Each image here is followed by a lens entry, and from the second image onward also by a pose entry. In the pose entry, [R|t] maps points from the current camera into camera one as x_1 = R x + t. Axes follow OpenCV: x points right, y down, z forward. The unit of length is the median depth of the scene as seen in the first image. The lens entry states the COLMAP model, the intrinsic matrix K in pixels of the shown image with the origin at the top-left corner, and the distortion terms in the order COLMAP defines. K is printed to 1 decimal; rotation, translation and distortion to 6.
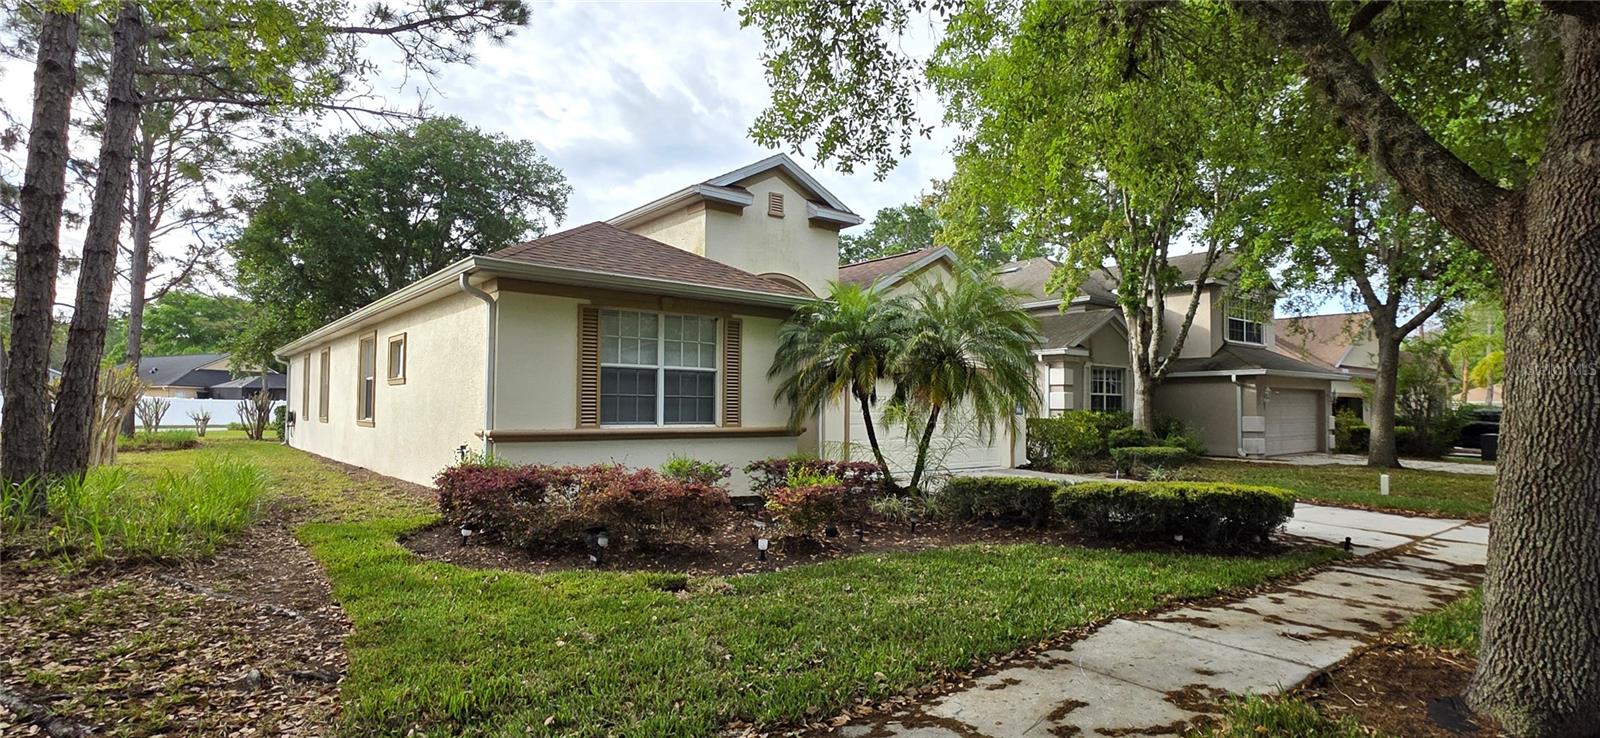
lens RADIAL K [[797.3, 0, 812.1], [0, 797.3, 374.0], [0, 0, 1]] dist [0.001585, 0.000110]
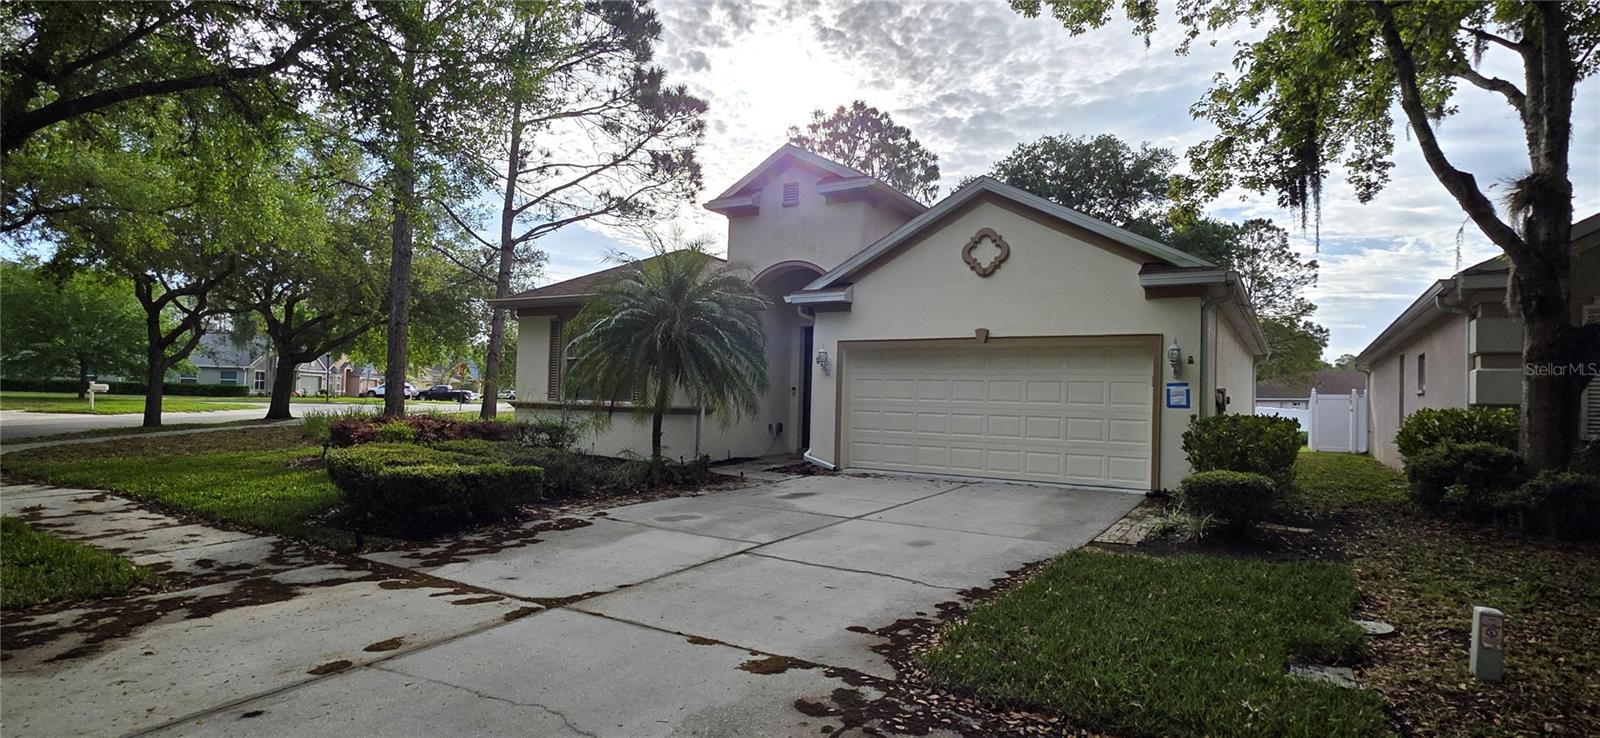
lens RADIAL K [[797.3, 0, 812.1], [0, 797.3, 374.0], [0, 0, 1]] dist [0.001585, 0.000110]
pose [[0.333543, -0.030500, -0.942241, 1.193637], [0.017785, 0.999502, -0.026058, 0.059777], [0.942567, -0.008066, 0.333919, 0.881209]]
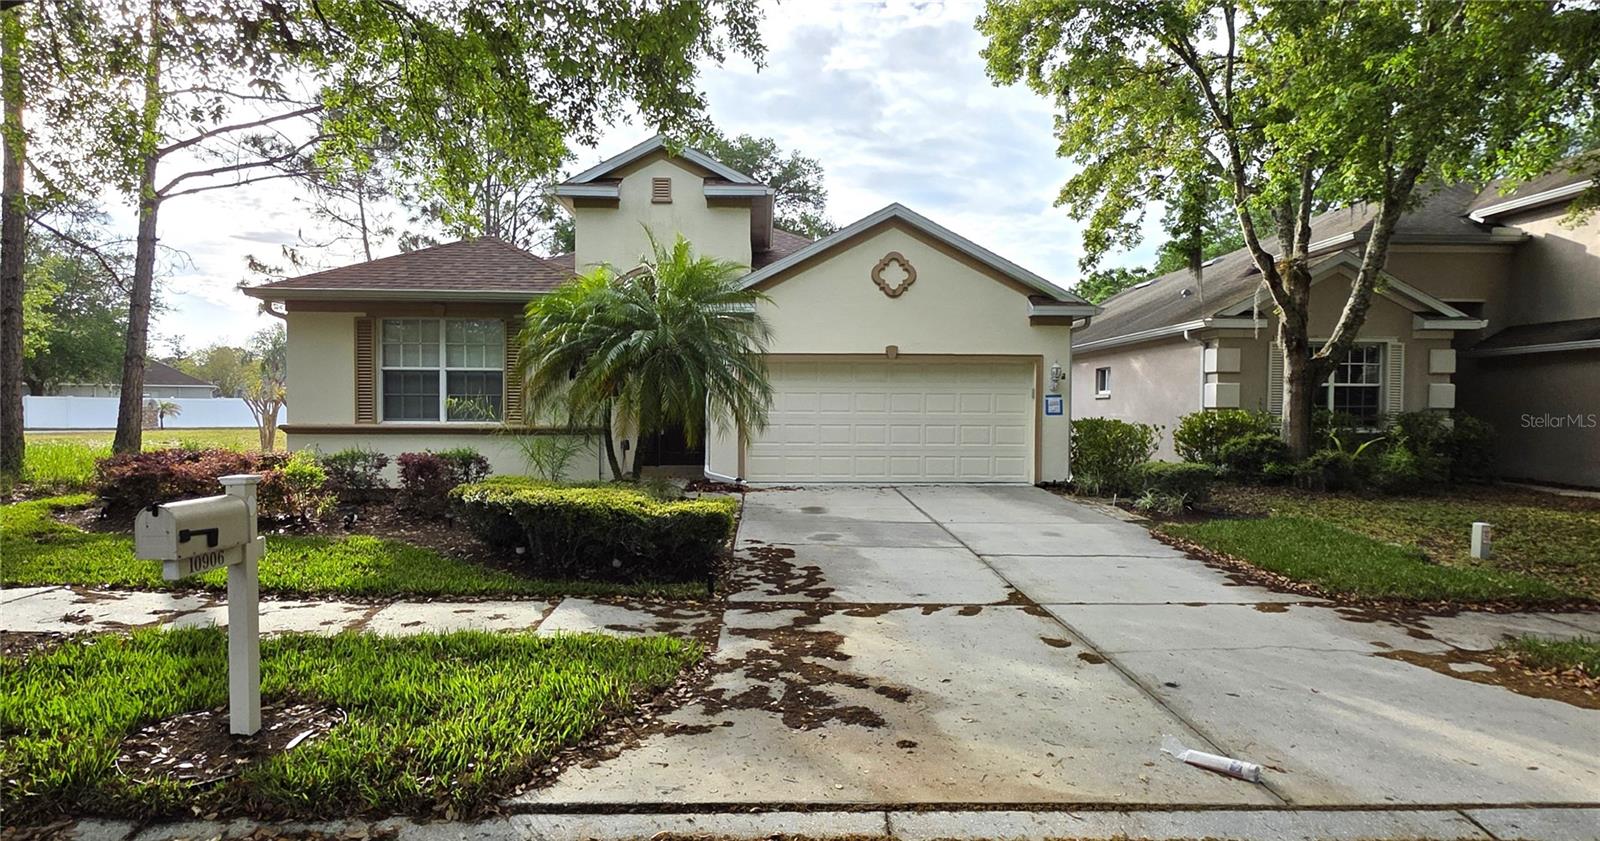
lens RADIAL K [[910.0, 0, 794.7], [0, 910.0, 427.9], [0, 0, 1]] dist [0.000252, -0.000079]
pose [[0.800508, 0.007566, -0.599274, 0.935658], [0.028148, 0.998342, 0.050205, 0.023022], [0.598661, -0.057058, 0.798968, 0.287212]]
